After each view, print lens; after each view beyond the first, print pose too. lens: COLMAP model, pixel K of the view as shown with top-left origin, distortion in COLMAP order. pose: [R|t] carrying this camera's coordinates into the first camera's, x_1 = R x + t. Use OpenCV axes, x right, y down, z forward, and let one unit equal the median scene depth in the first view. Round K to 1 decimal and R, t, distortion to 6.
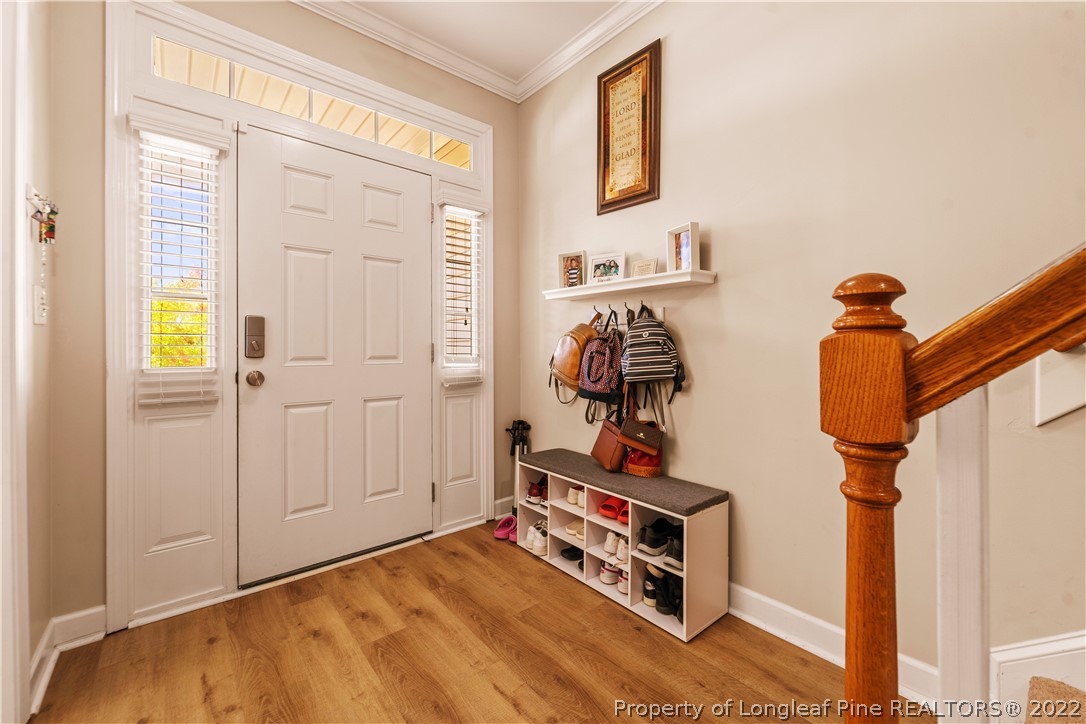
lens RADIAL K [[425.3, 0, 543.0], [0, 425.3, 352.5], [0, 0, 1]] dist [-0.003425, -0.000115]
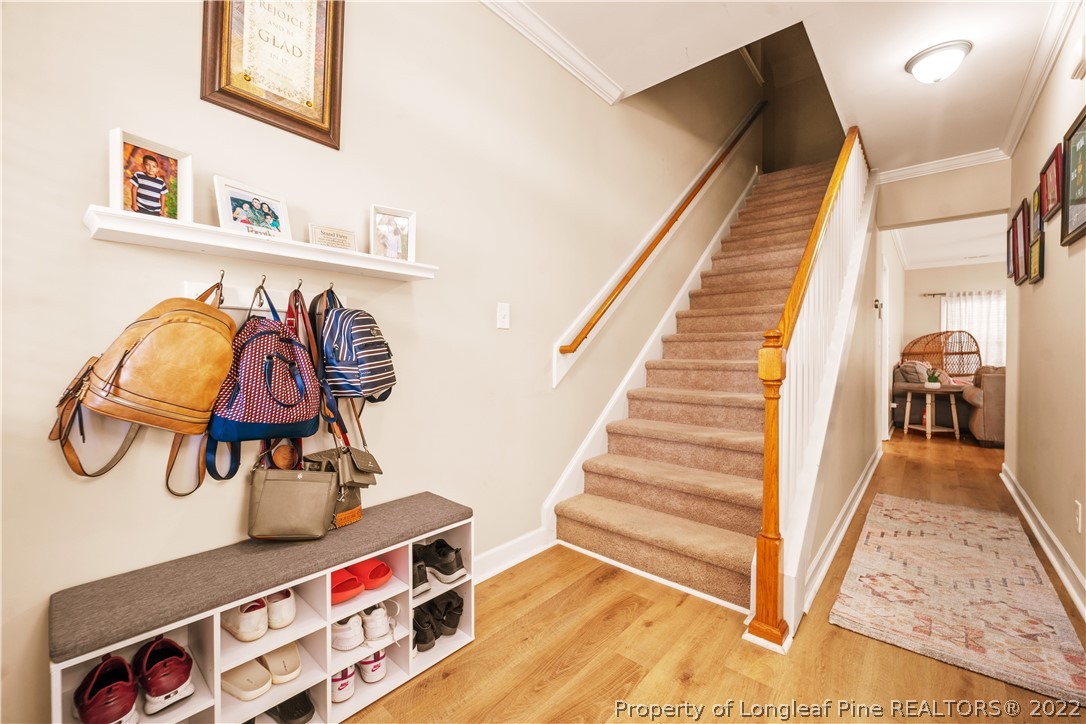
lens RADIAL K [[446.3, 0, 542.9], [0, 446.3, 346.8], [0, 0, 1]] dist [0.006097, -0.002571]
pose [[-0.145552, -0.003824, 0.989343, -0.522513], [-0.009856, 0.999949, 0.002415, -0.017581], [-0.989302, -0.009399, -0.145582, 0.698362]]
